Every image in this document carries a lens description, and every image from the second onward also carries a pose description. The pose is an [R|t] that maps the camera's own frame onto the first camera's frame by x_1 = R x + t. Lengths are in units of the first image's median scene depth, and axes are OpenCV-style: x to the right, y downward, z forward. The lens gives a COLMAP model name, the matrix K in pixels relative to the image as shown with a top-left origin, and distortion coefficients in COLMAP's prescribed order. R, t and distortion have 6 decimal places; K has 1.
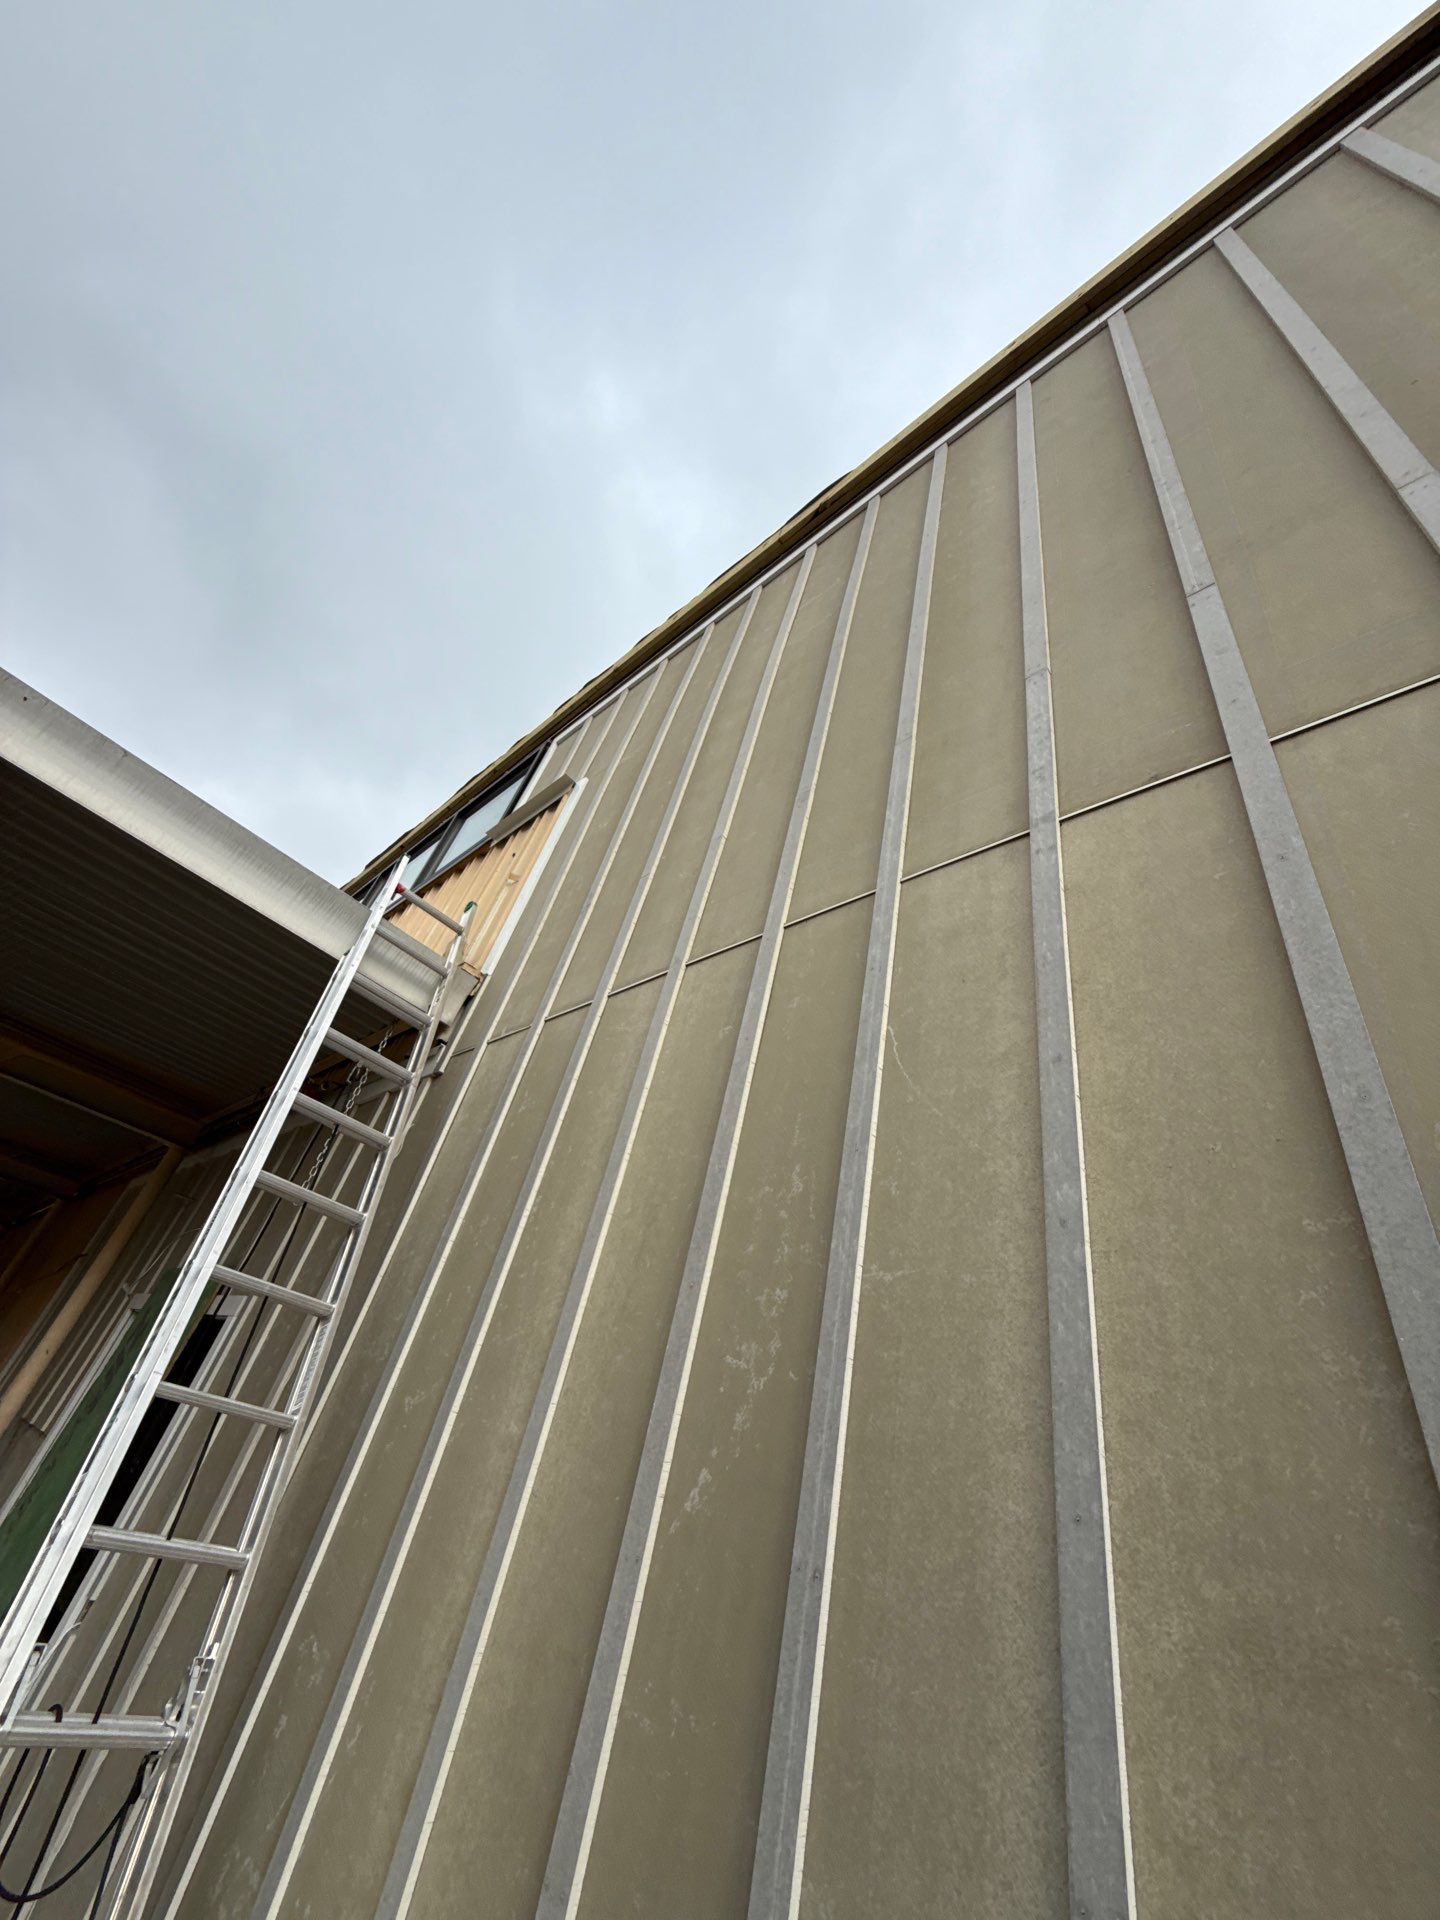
lens RADIAL K [[755.3, 0, 717.2], [0, 755.3, 961.0], [0, 0, 1]] dist [0.001147, 0.000147]
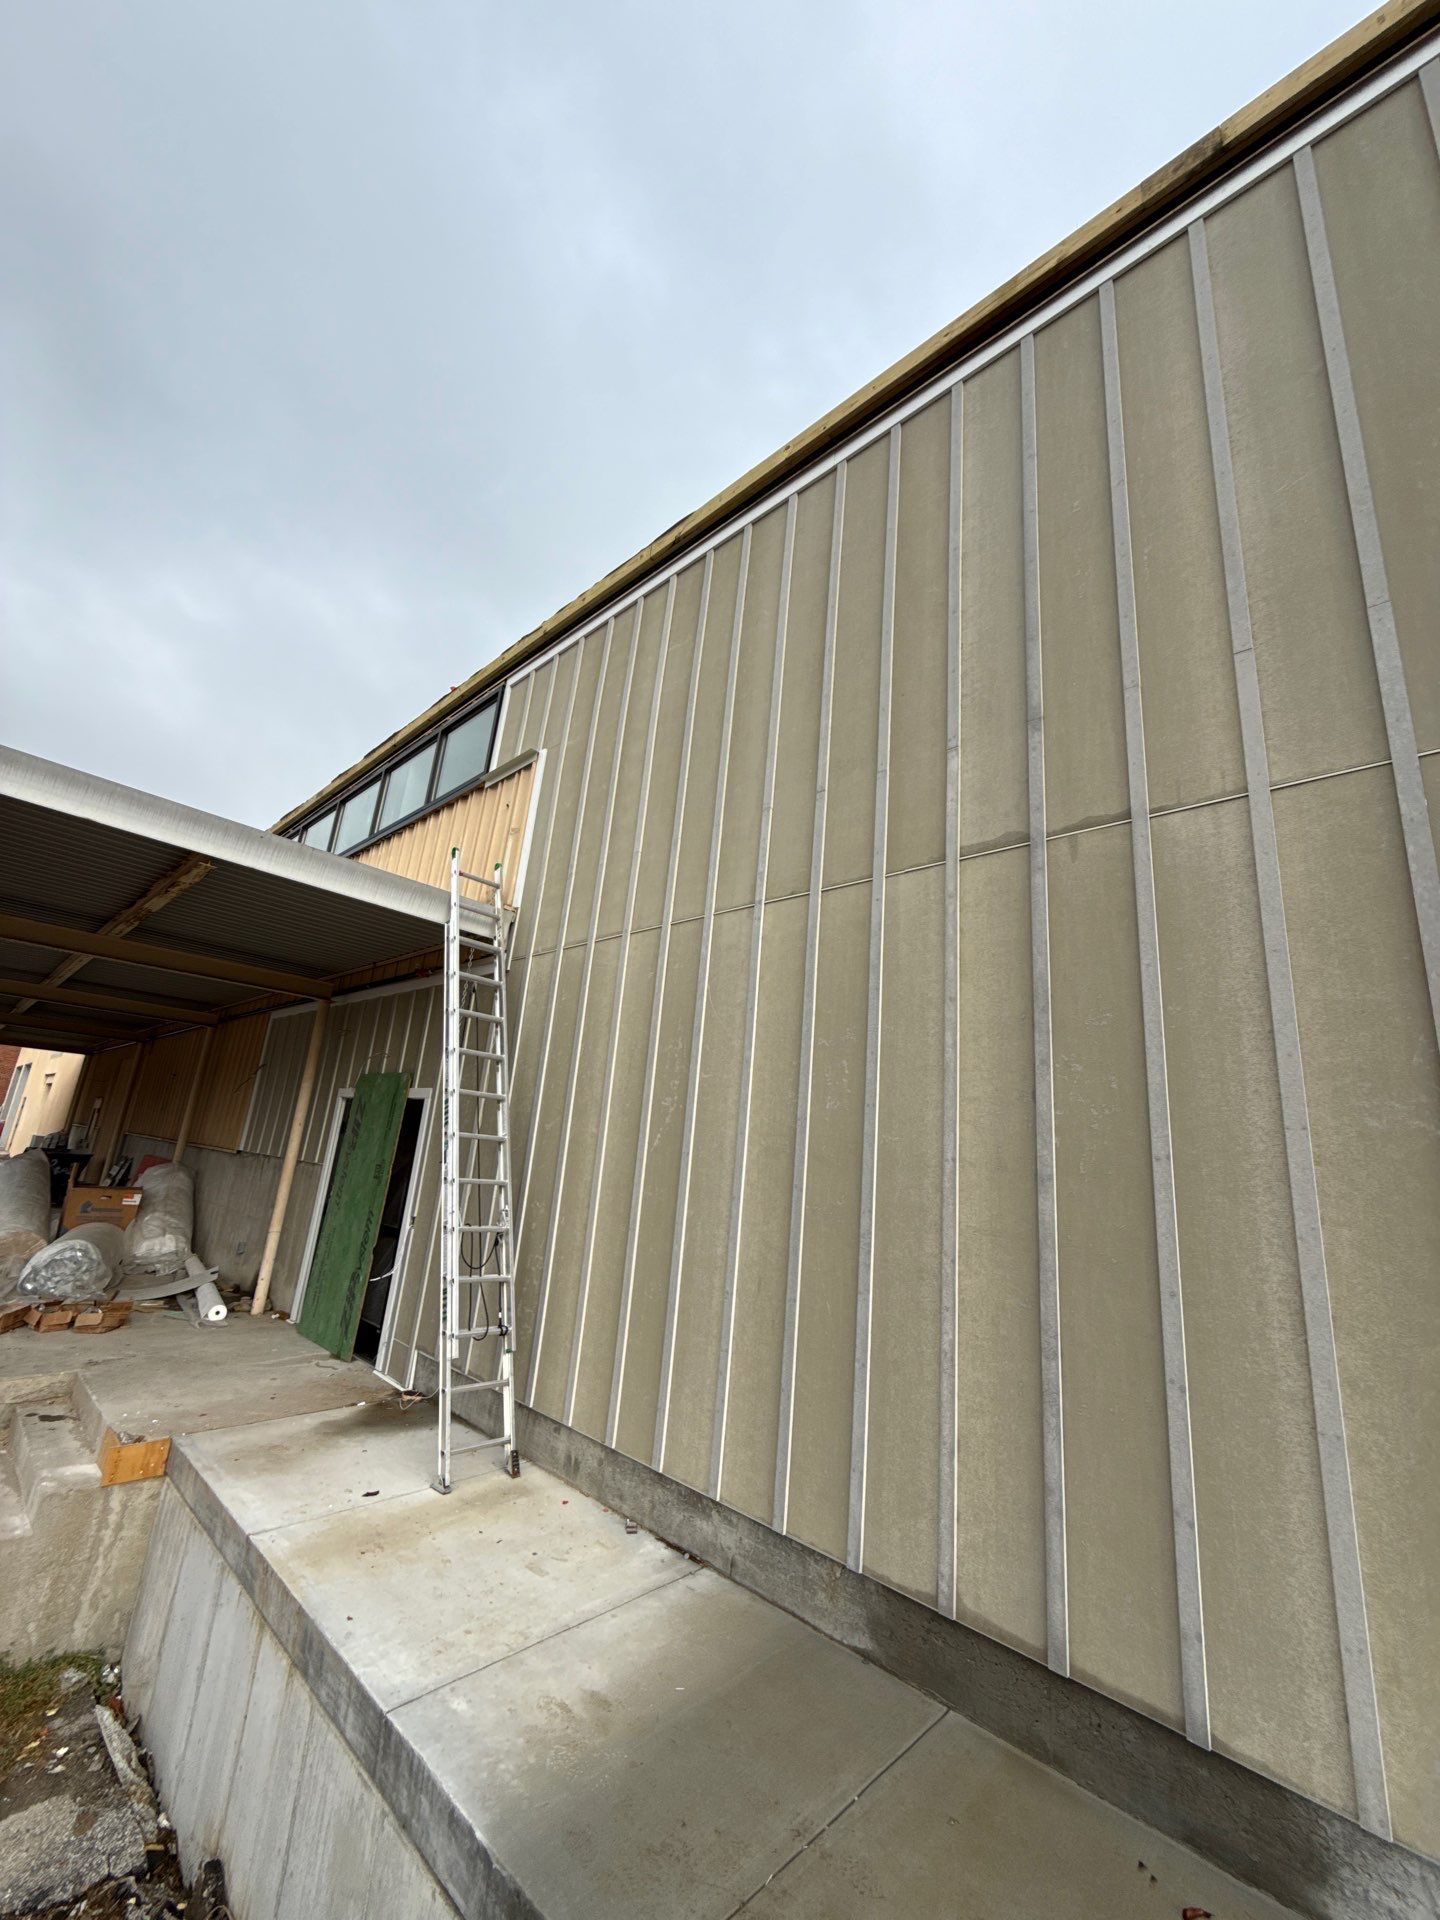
lens RADIAL K [[755.3, 0, 726.9], [0, 755.3, 958.7], [0, 0, 1]] dist [0.001147, 0.000147]
pose [[0.991315, -0.129692, 0.021775, 0.155190], [0.112781, 0.923582, 0.366438, -0.612018], [-0.067635, -0.360800, 0.930188, -0.917912]]
